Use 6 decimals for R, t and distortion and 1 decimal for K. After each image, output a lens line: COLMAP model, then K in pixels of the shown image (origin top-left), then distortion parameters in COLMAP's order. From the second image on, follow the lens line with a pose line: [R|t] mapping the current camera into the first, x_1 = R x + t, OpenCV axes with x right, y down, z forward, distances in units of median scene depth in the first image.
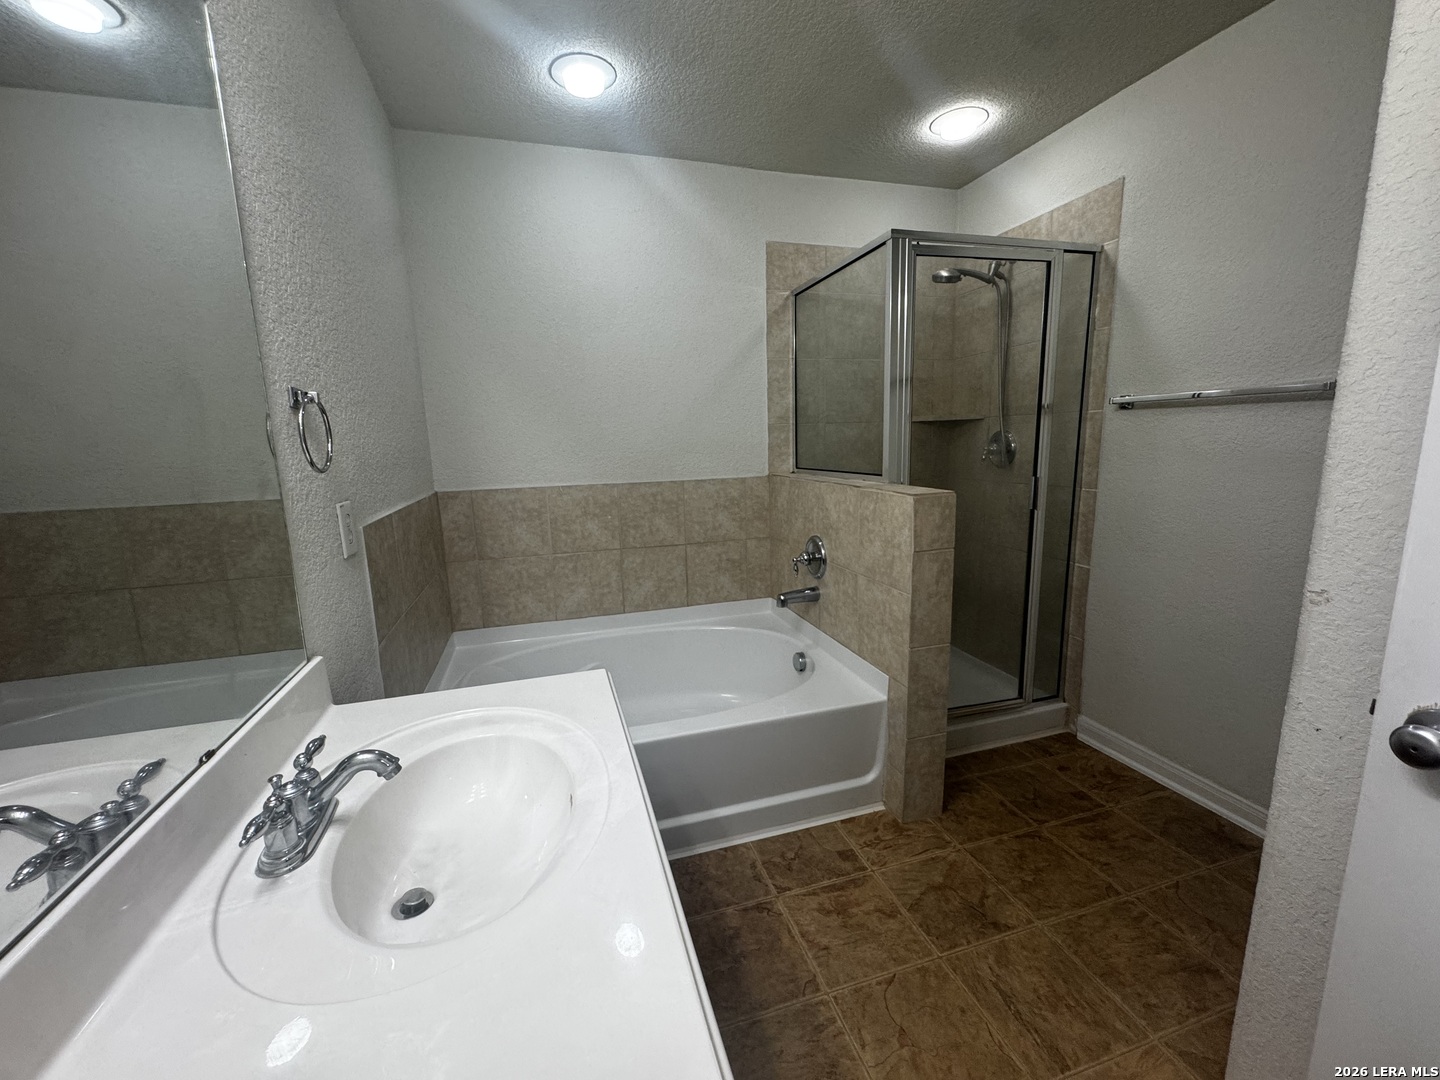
lens RADIAL K [[585.8, 0, 725.2], [0, 585.8, 538.9], [0, 0, 1]] dist [-0.001305, -0.000495]
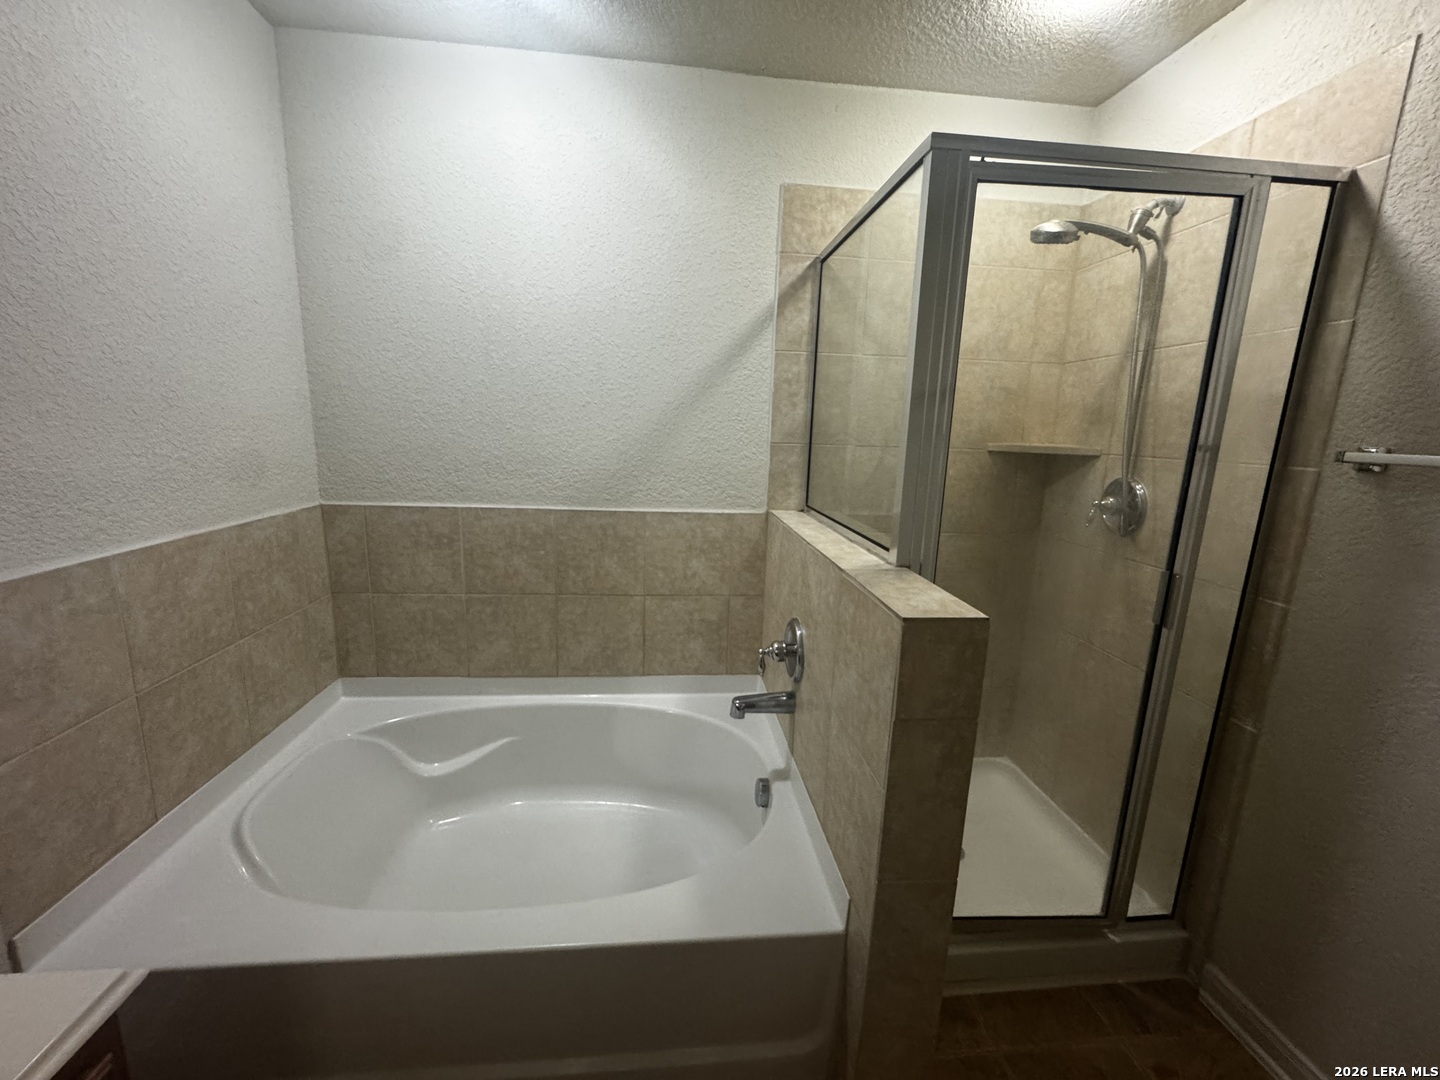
lens RADIAL K [[585.8, 0, 725.2], [0, 585.8, 538.9], [0, 0, 1]] dist [-0.001305, -0.000495]
pose [[0.979225, 0.098100, -0.177470, 0.173627], [-0.094343, 0.995102, 0.029506, -0.102742], [0.179495, -0.012150, 0.983684, 0.306039]]
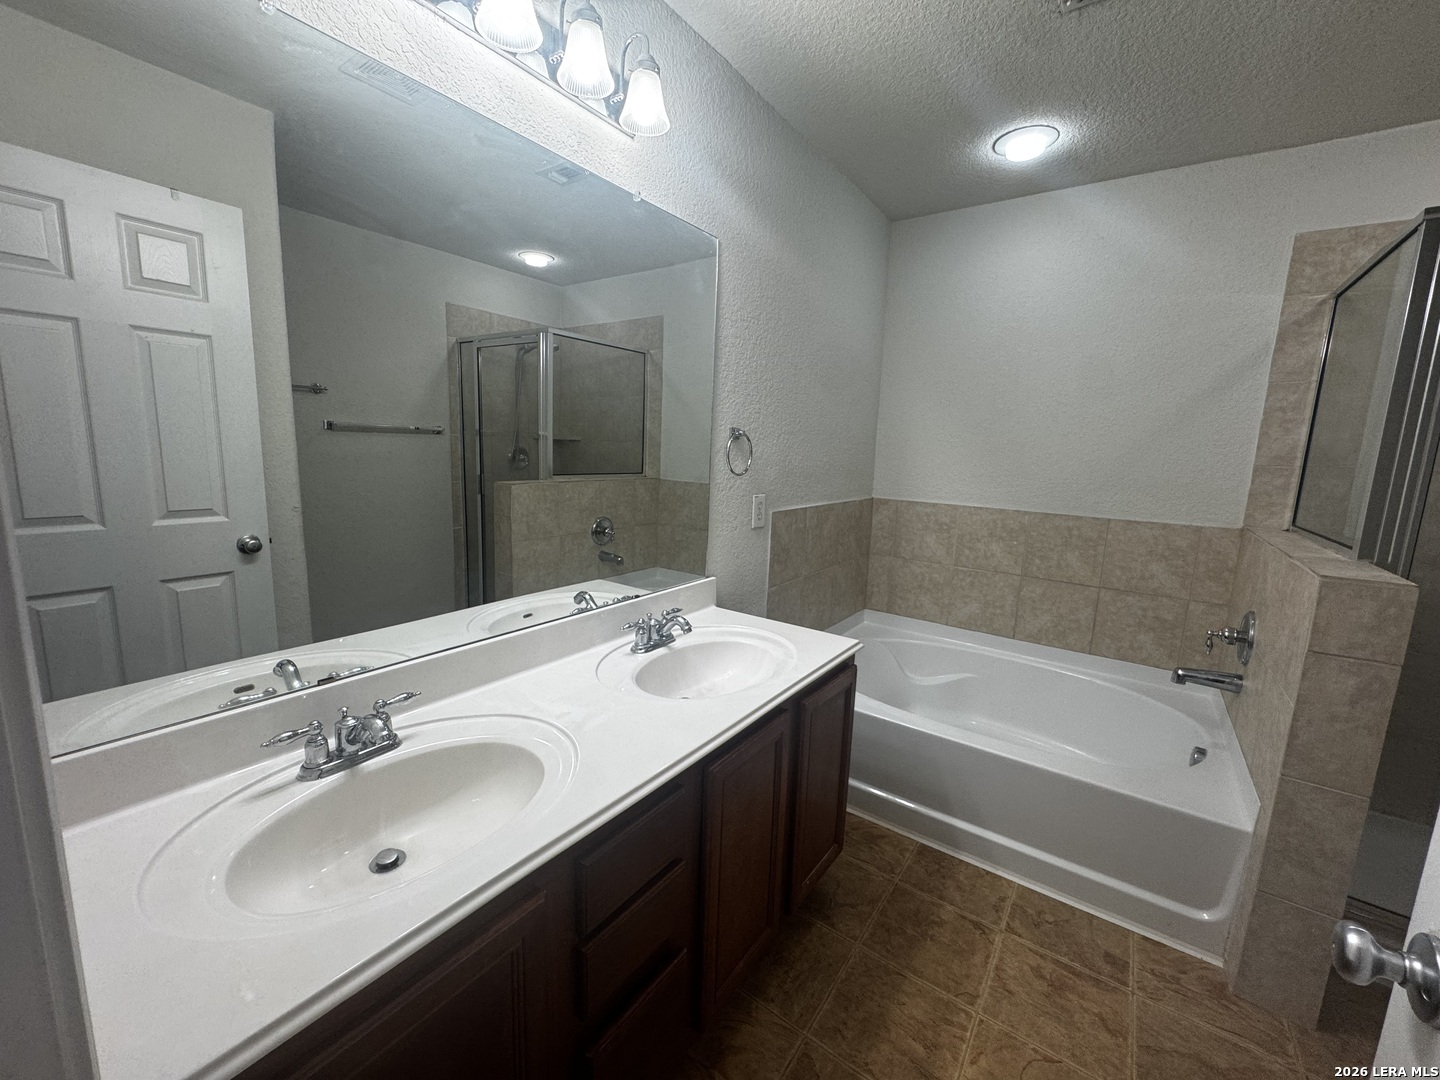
lens RADIAL K [[589.3, 0, 711.7], [0, 589.3, 538.1], [0, 0, 1]] dist [-0.000823, 0.000302]
pose [[0.596293, 0.174296, -0.783617, 0.303837], [-0.189698, 0.979093, 0.073424, -0.020412], [0.780032, 0.104869, 0.616890, -0.056054]]
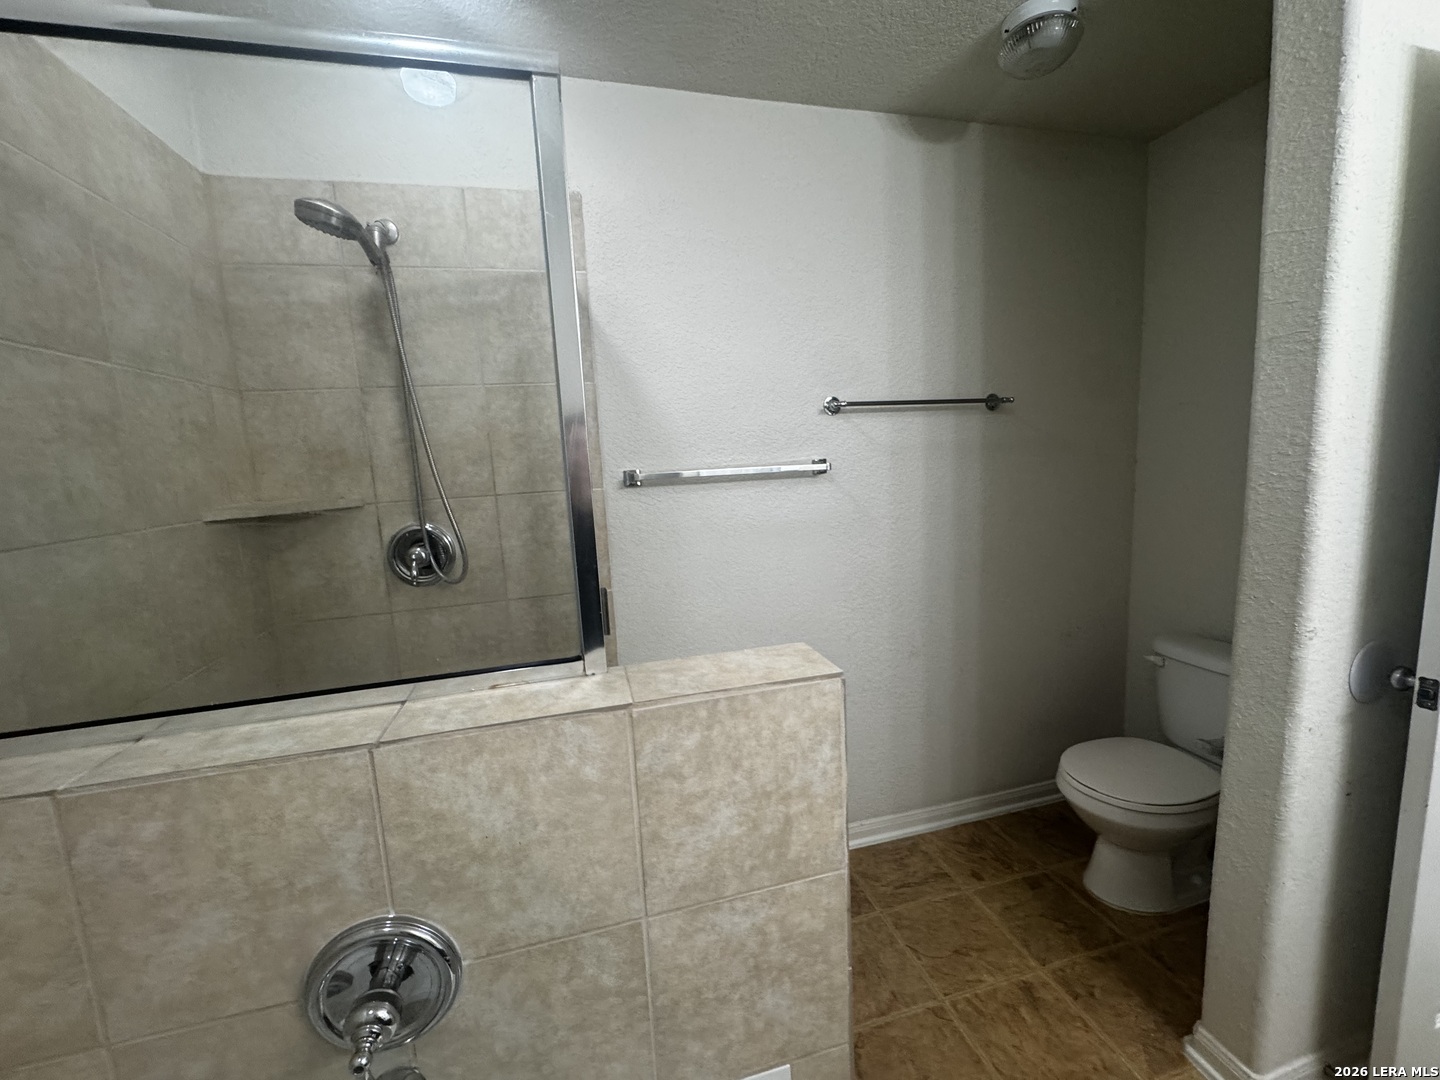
lens RADIAL K [[579.3, 0, 715.3], [0, 579.3, 541.5], [0, 0, 1]] dist [-0.003623, 0.000016]
pose [[0.048911, -0.115585, 0.992093, -0.100803], [0.219698, 0.970200, 0.102203, -0.174900], [-0.974341, 0.212962, 0.072847, 0.721138]]
